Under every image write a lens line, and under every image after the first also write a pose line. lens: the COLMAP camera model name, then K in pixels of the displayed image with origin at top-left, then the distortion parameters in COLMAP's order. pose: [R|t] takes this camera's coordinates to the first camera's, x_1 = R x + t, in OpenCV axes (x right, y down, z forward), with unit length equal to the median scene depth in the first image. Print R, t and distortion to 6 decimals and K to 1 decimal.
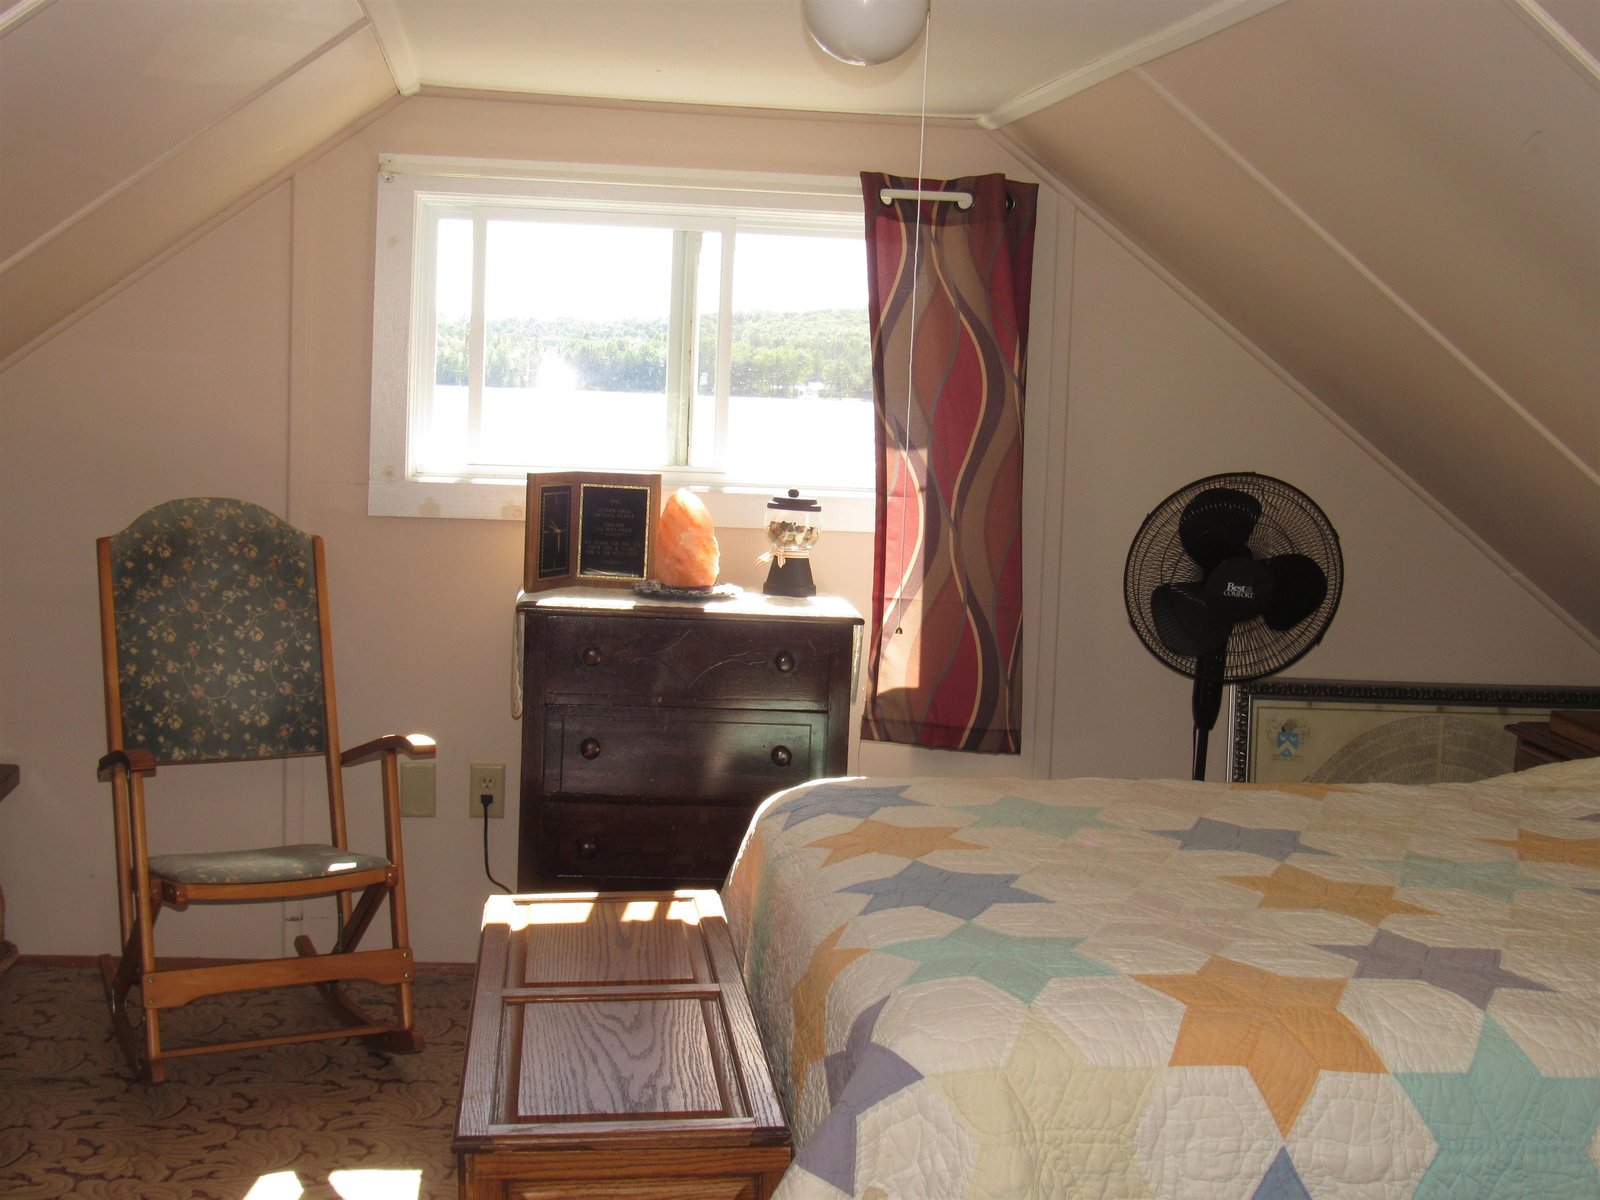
lens RADIAL K [[2098.8, 0, 800.0], [0, 2098.8, 600.0], [0, 0, 1]] dist [-0.156692, -0.017742]
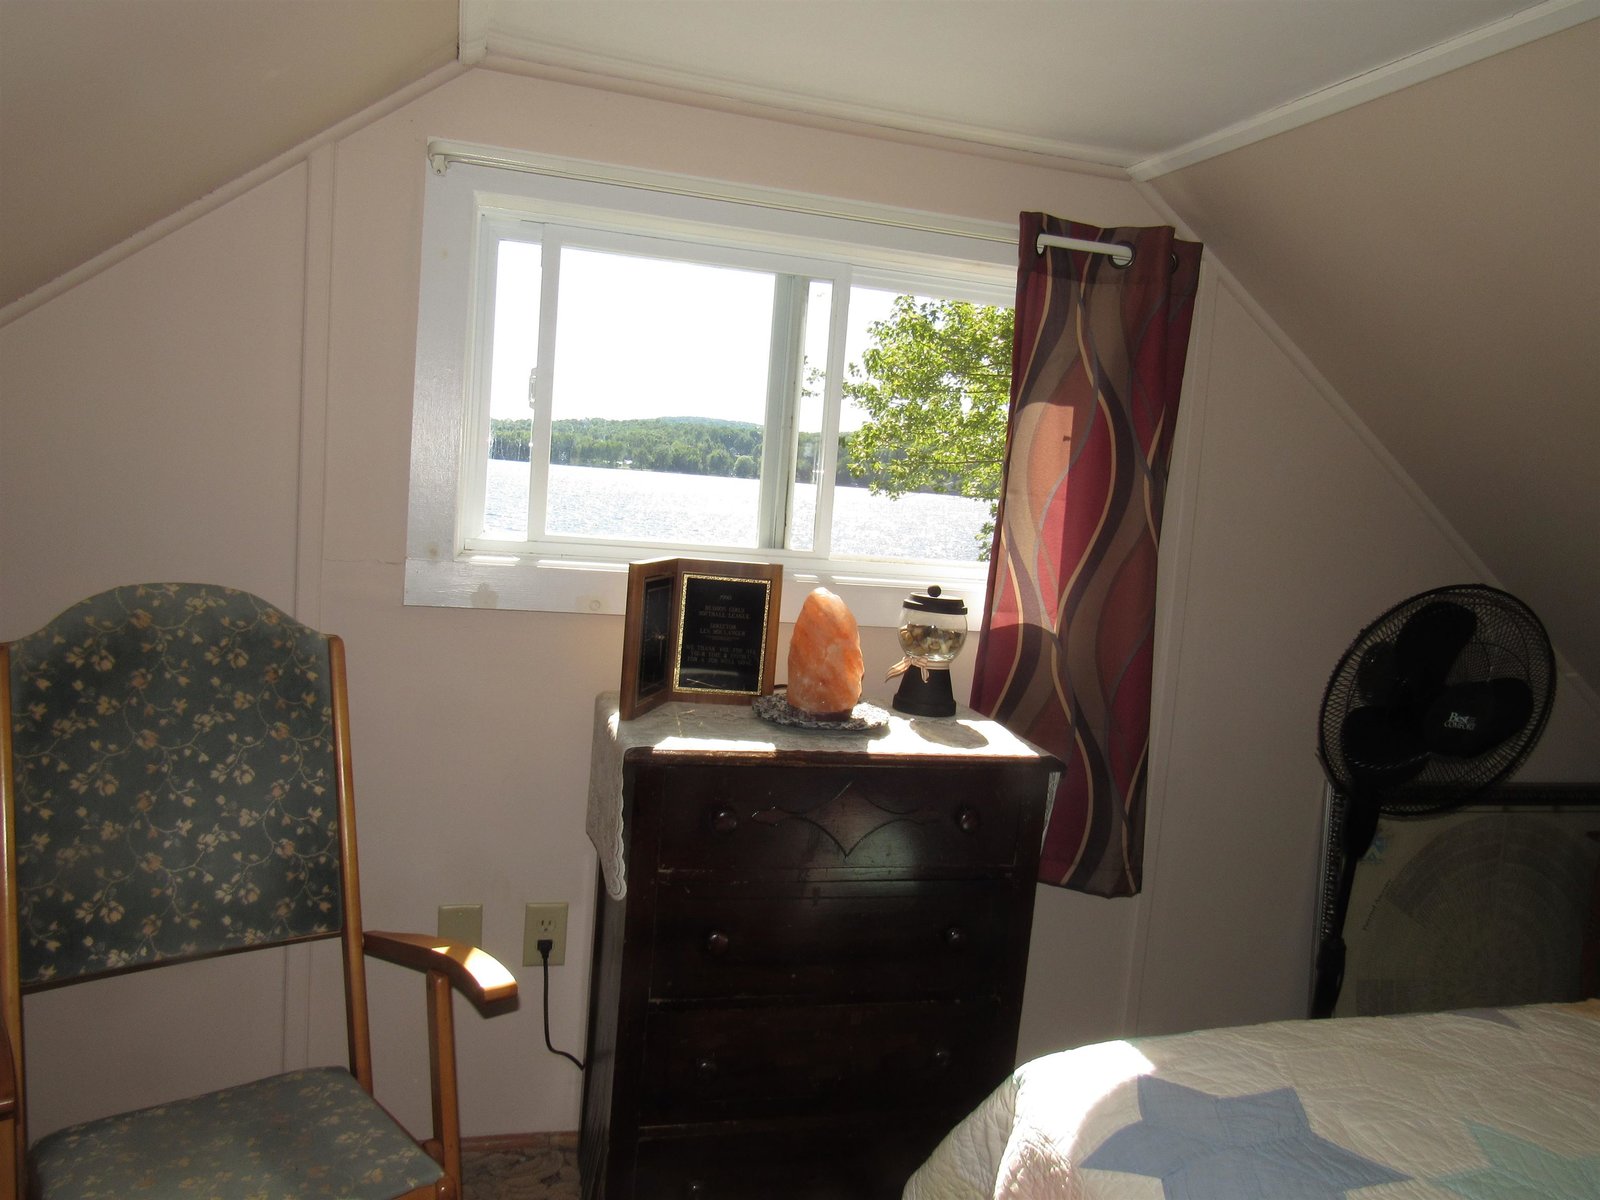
lens RADIAL K [[1127.0, 0, 781.1], [0, 1127.0, 592.6], [0, 0, 1]] dist [-0.033790, 0.001516]
pose [[0.989057, 0.022569, 0.145798, -0.134722], [-0.024271, 0.999656, 0.009906, -0.055431], [-0.145524, -0.013336, 0.989265, 0.587967]]
